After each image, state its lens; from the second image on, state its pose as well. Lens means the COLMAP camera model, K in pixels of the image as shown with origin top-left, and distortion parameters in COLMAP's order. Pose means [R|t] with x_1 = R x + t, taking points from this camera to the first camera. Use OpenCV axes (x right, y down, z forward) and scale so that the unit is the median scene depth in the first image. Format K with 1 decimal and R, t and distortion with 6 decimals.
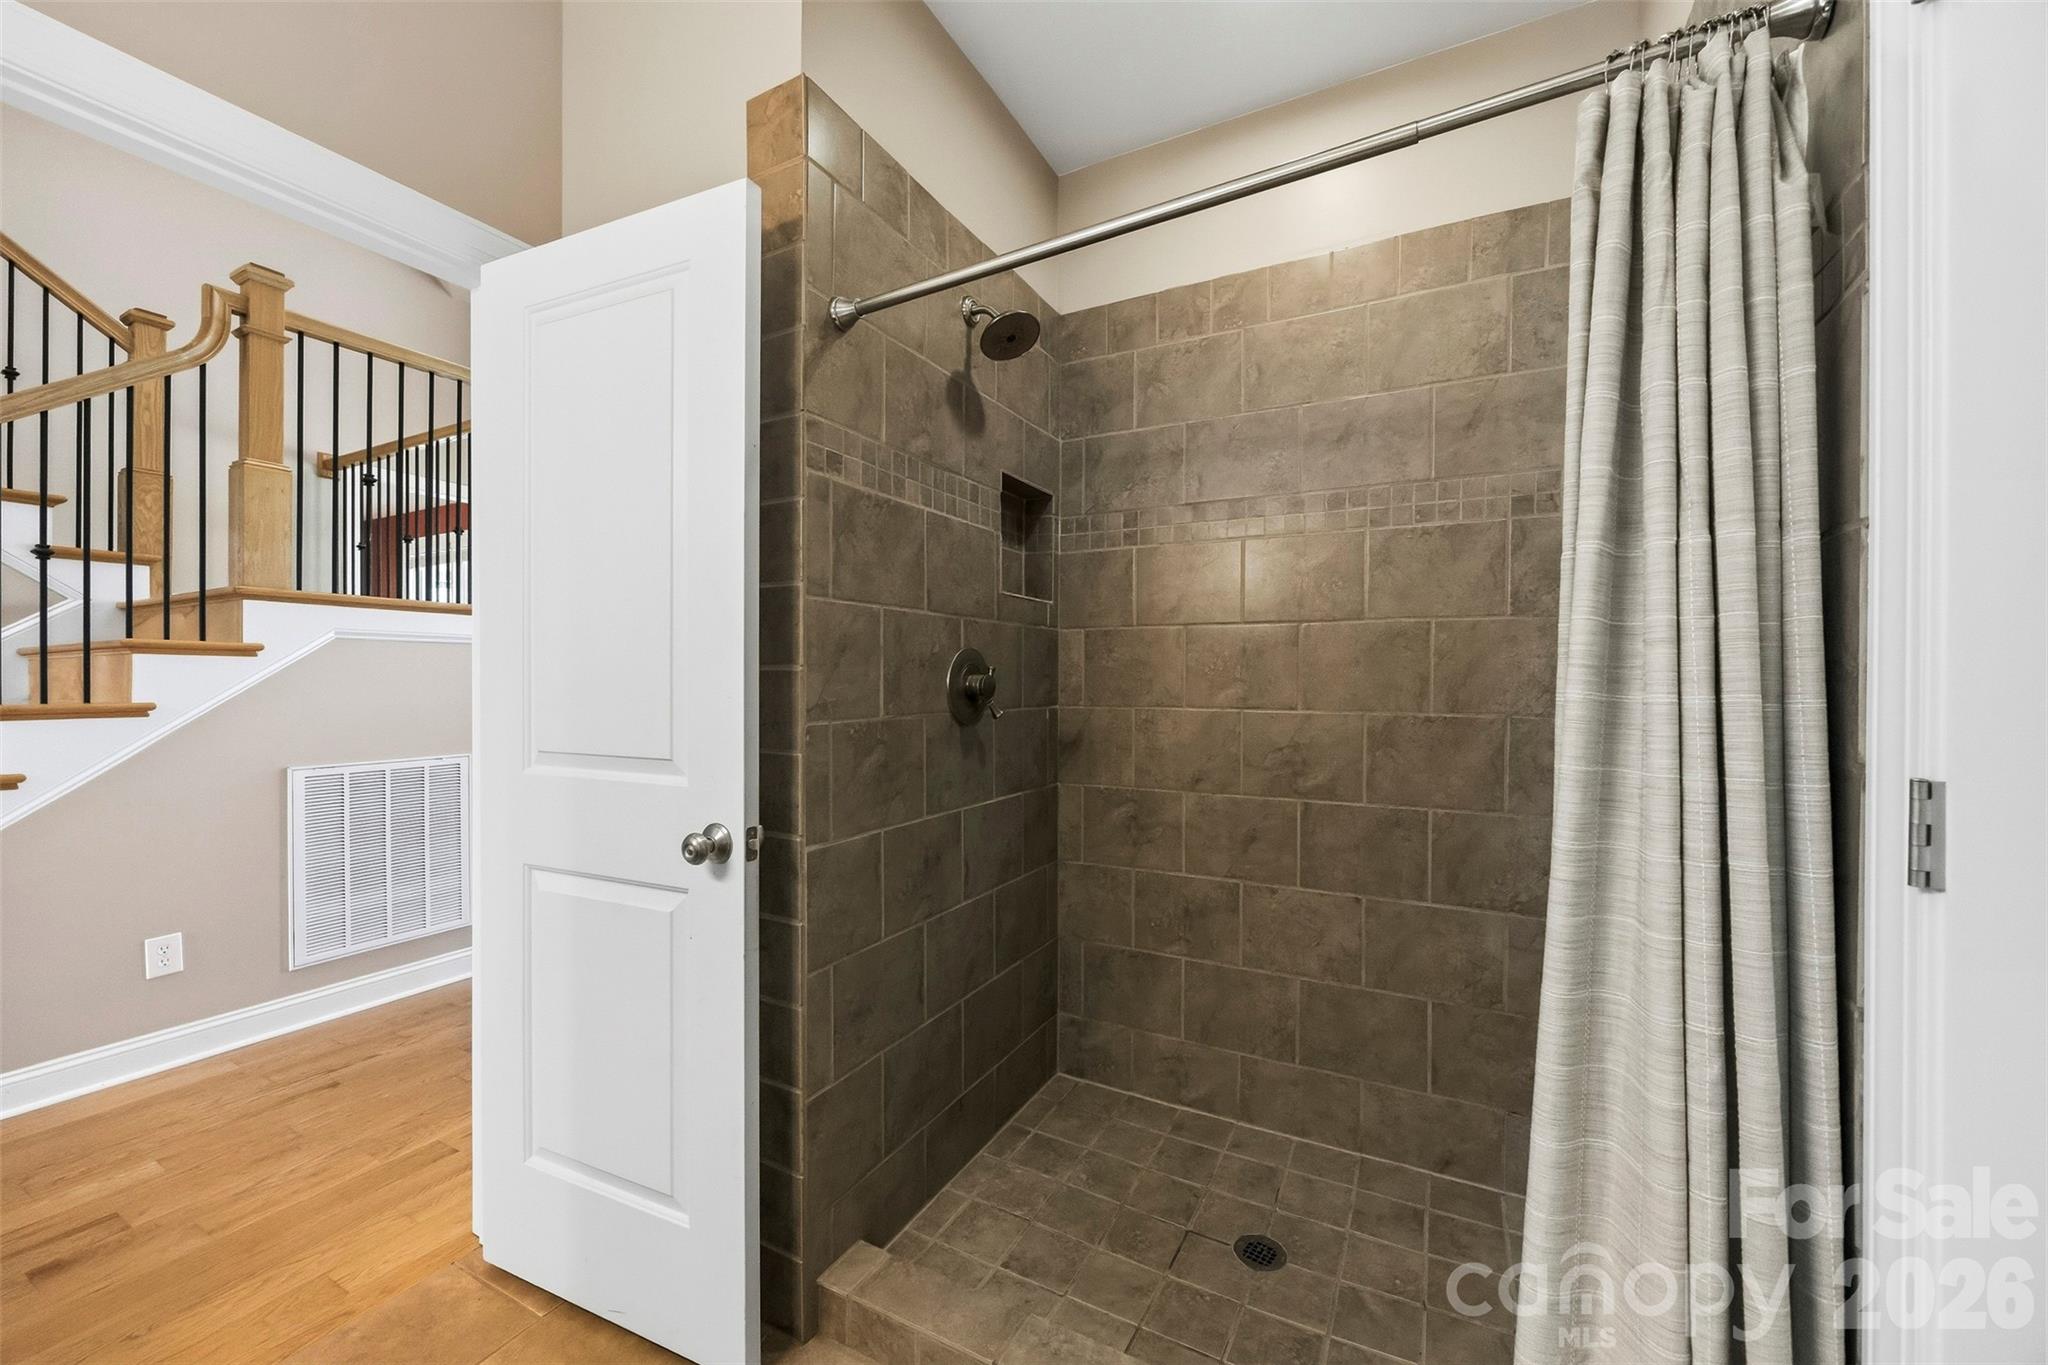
lens RADIAL K [[787.4, 0, 1024.3], [0, 787.4, 689.5], [0, 0, 1]] dist [-0.001611, 0.000033]
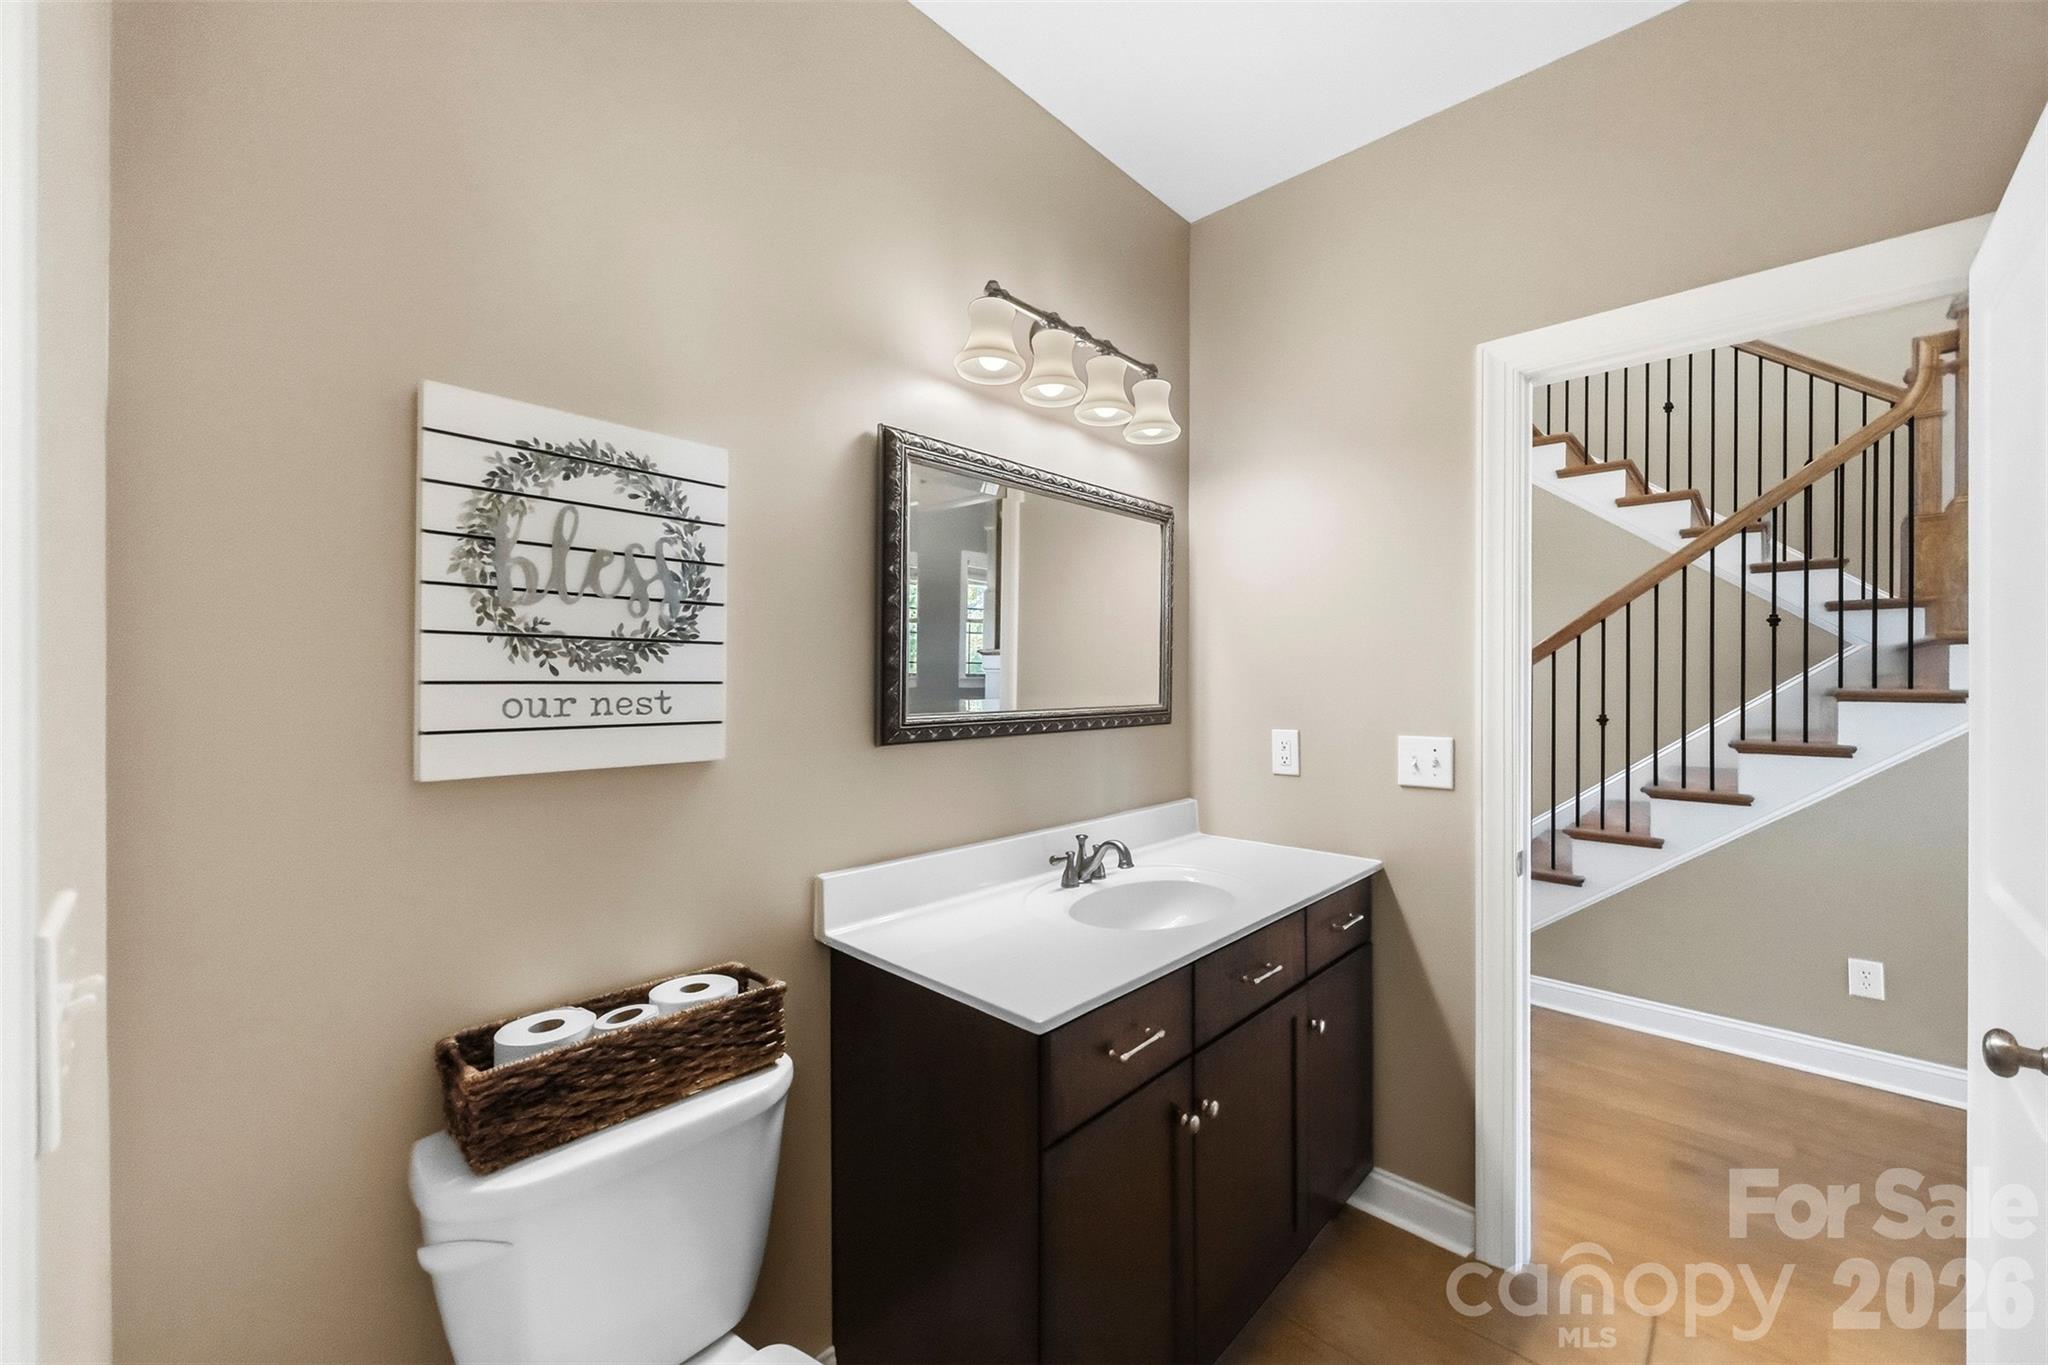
lens RADIAL K [[787.4, 0, 1023.4], [0, 787.4, 681.0], [0, 0, 1]] dist [-0.001611, 0.000033]
pose [[-0.261787, -0.004780, -0.965114, 0.211874], [-0.011134, 0.999936, -0.001932, -0.047226], [0.965061, 0.010240, -0.261823, 0.126076]]
